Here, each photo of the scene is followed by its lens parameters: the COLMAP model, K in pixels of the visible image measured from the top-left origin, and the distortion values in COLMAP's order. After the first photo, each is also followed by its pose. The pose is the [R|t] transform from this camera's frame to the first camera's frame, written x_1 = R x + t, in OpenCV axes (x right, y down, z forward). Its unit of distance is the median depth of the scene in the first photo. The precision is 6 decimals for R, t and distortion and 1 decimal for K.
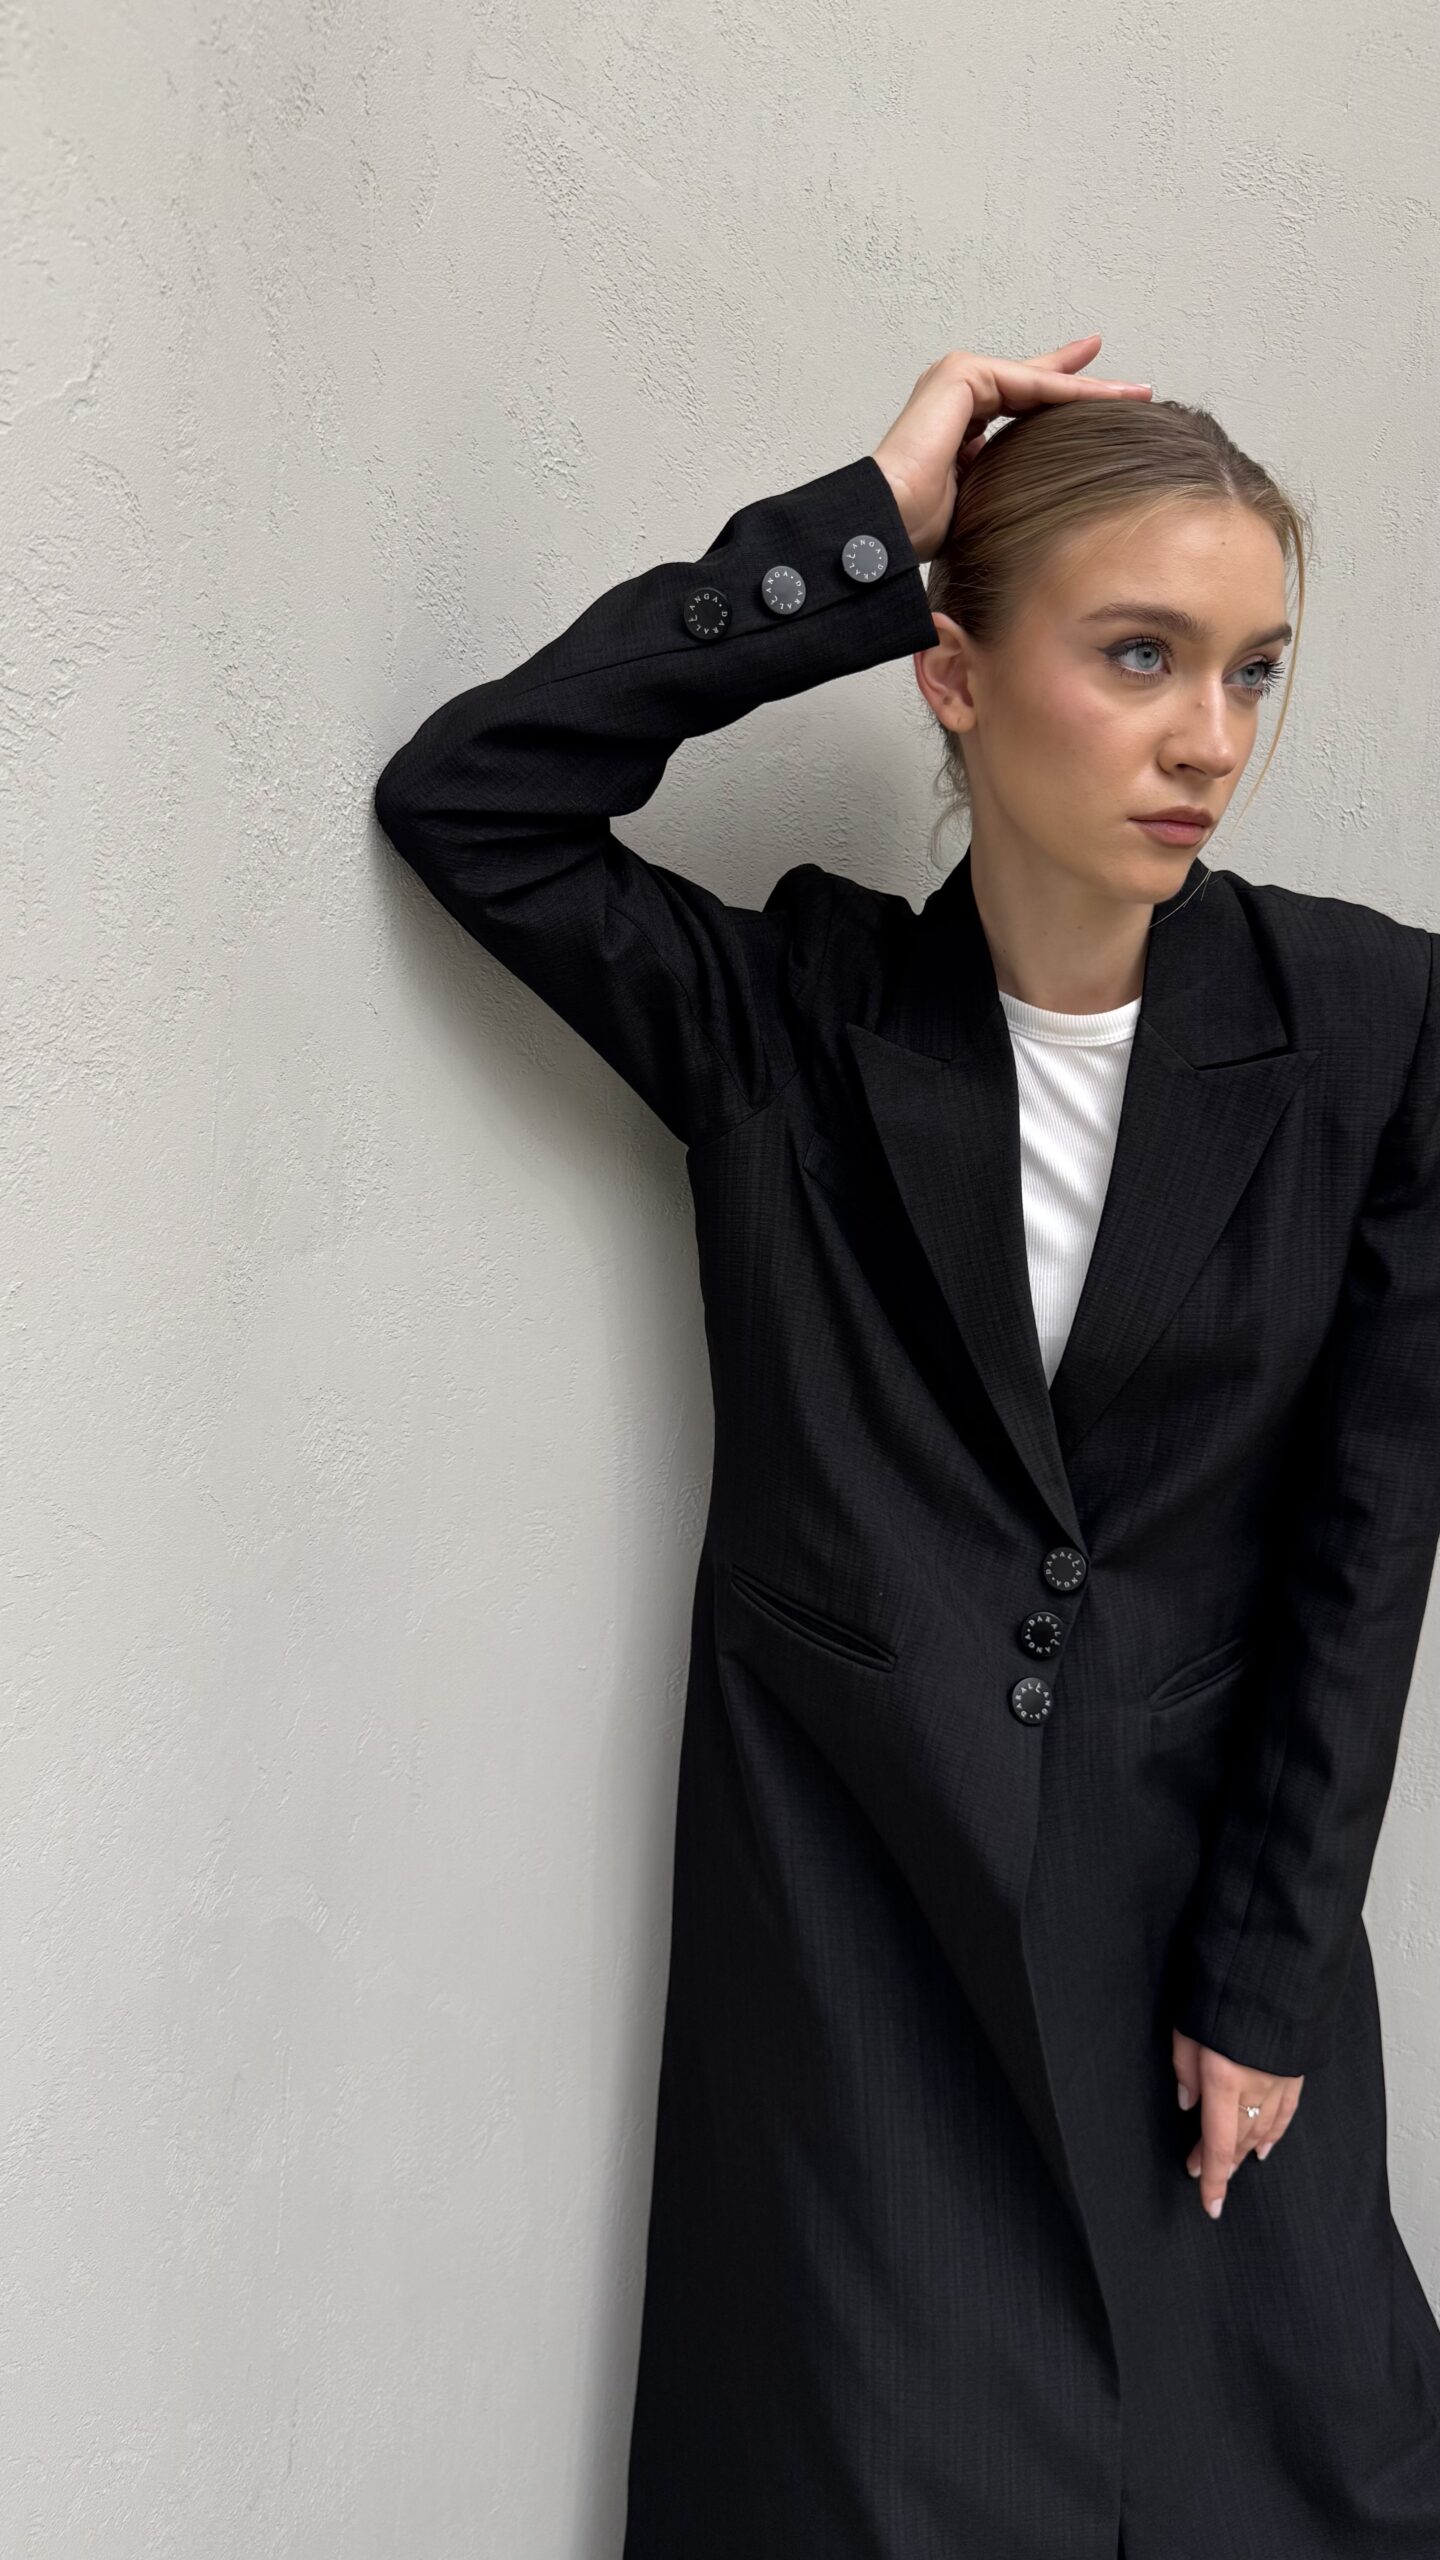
lens RADIAL K [[1847.8, 0, 720.0], [0, 1847.8, 1280.0], [0, 0, 1]] dist [0.027820, 0.000753]
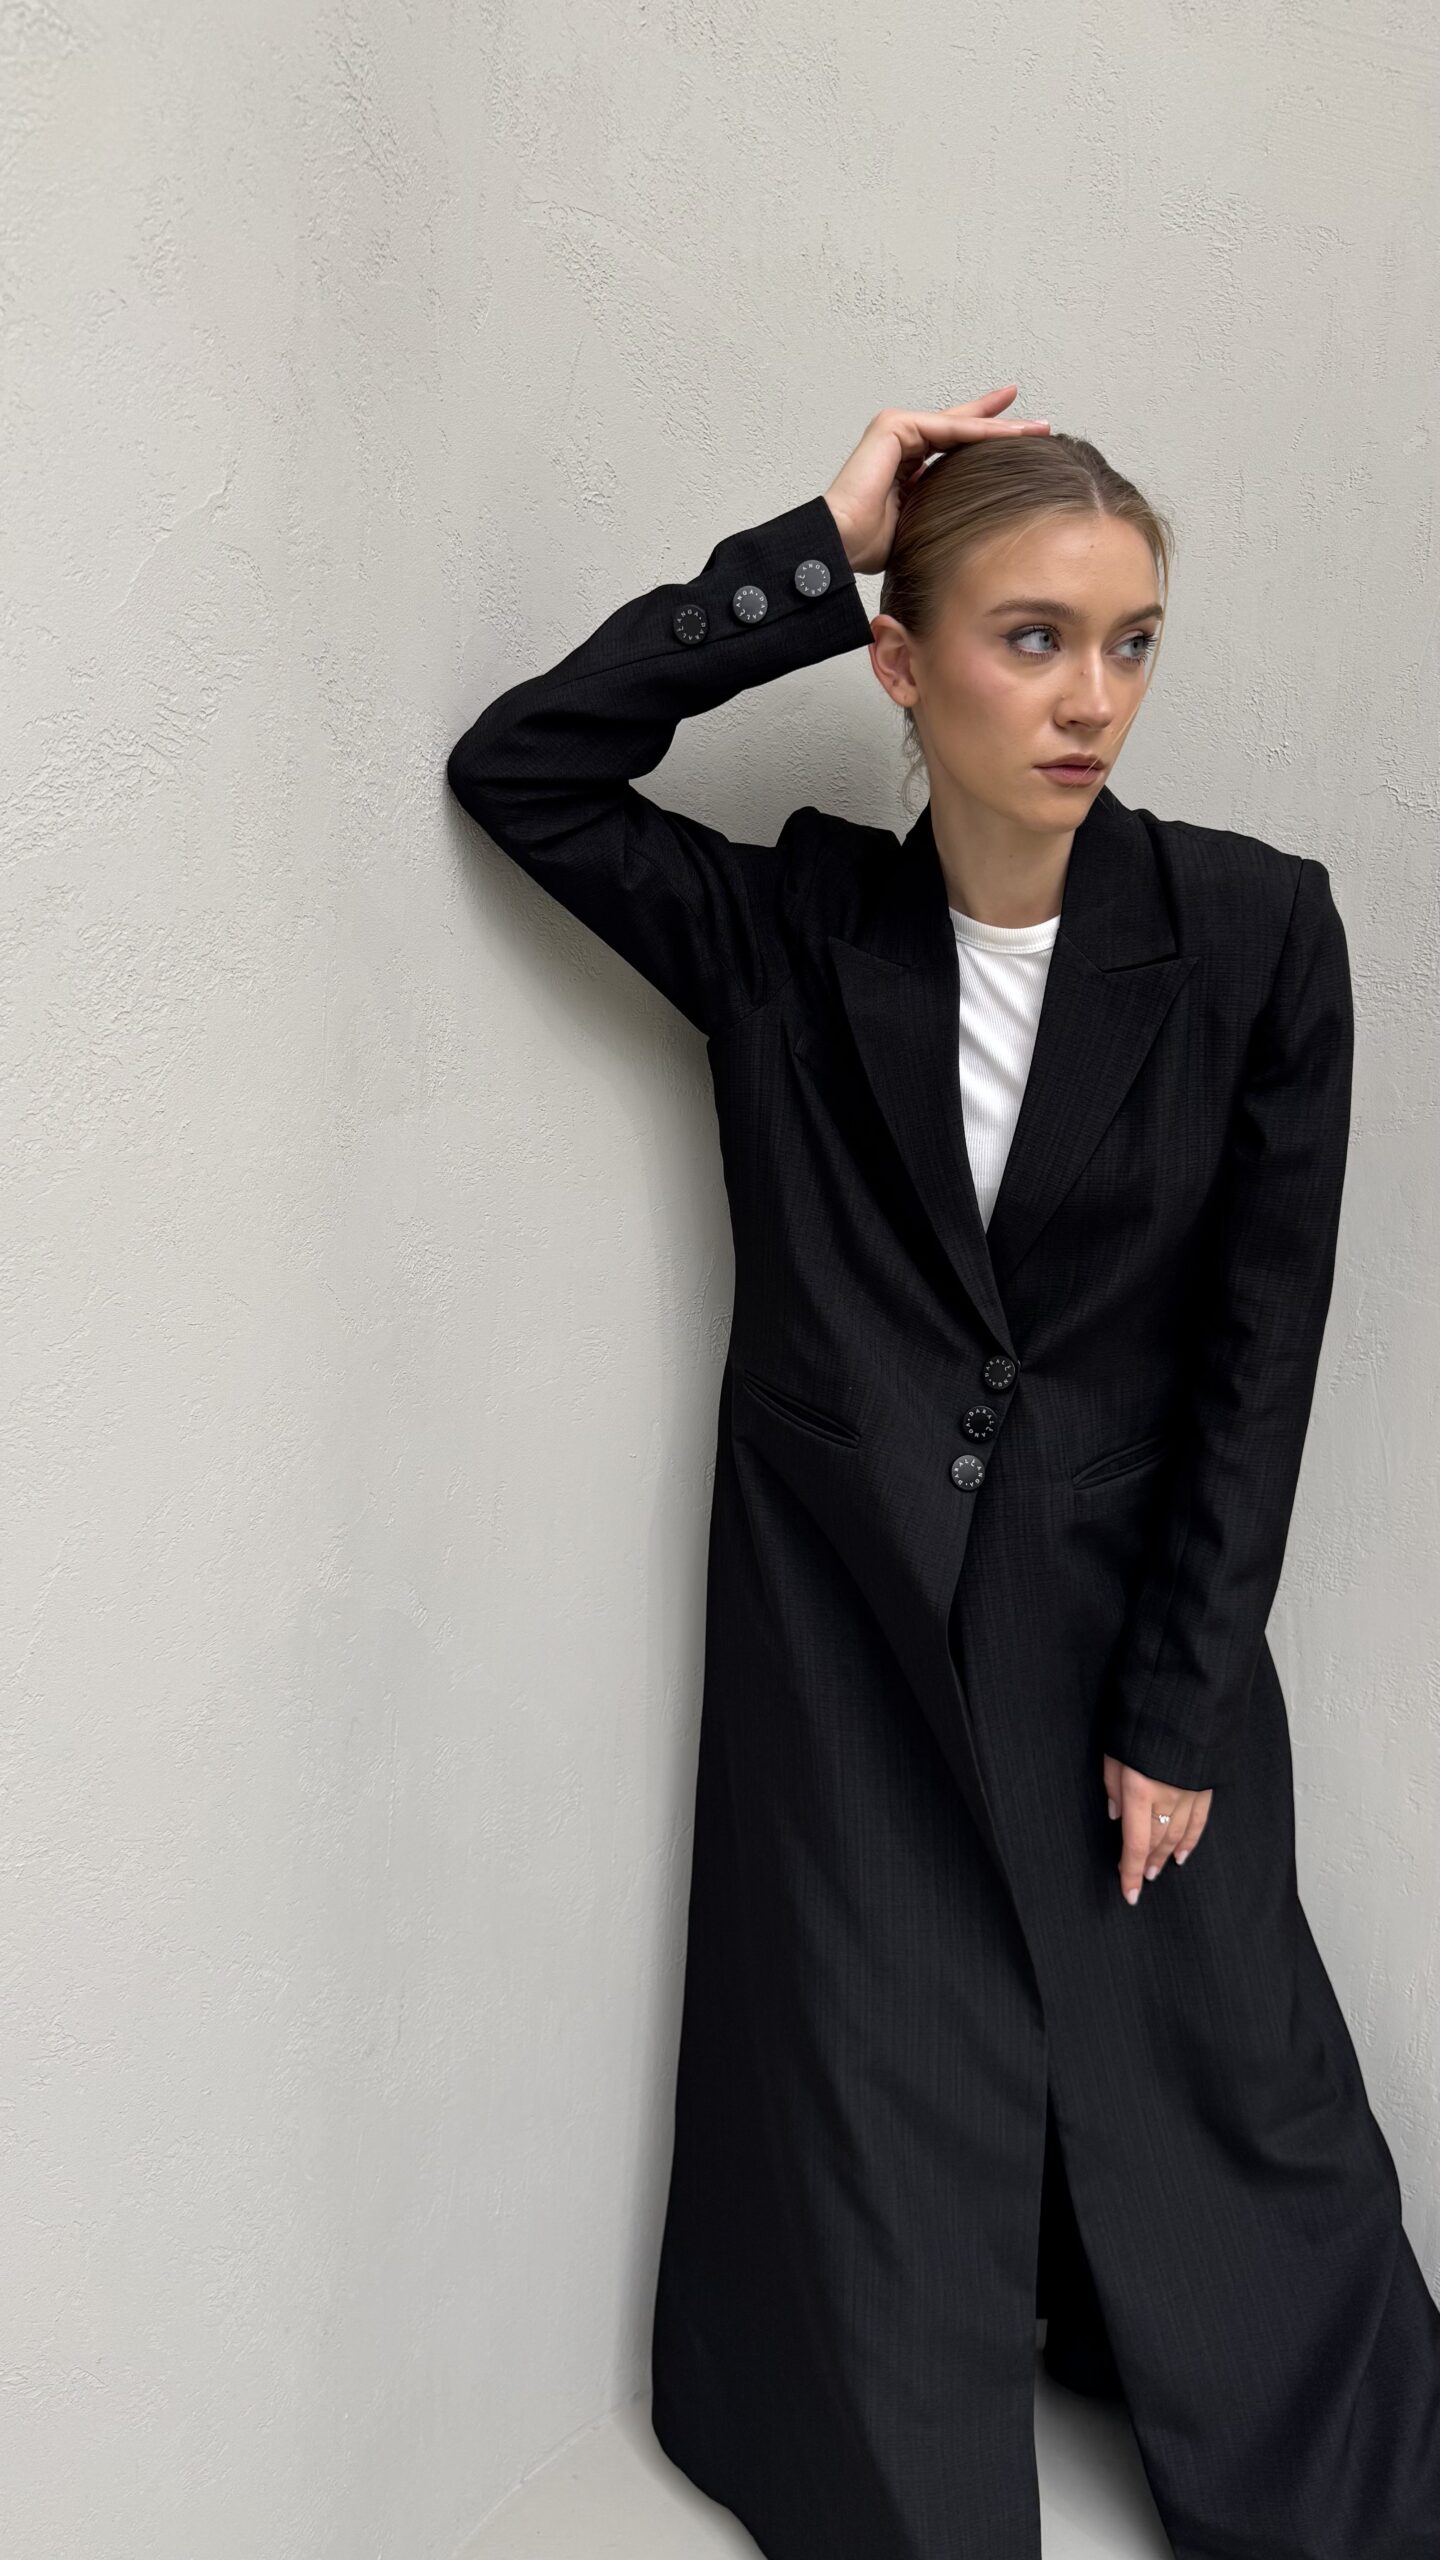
lens RADIAL K [[1859.0, 0, 720.0], [0, 1859.0, 1280.0], [0, 0, 1]] dist [0.052146, 0.002070]
pose [[0.994431, 0.012199, -0.104680, 0.132581], [-0.007188, 0.998816, 0.048115, 0.034521], [0.105143, -0.047094, 0.993341, -0.283808]]
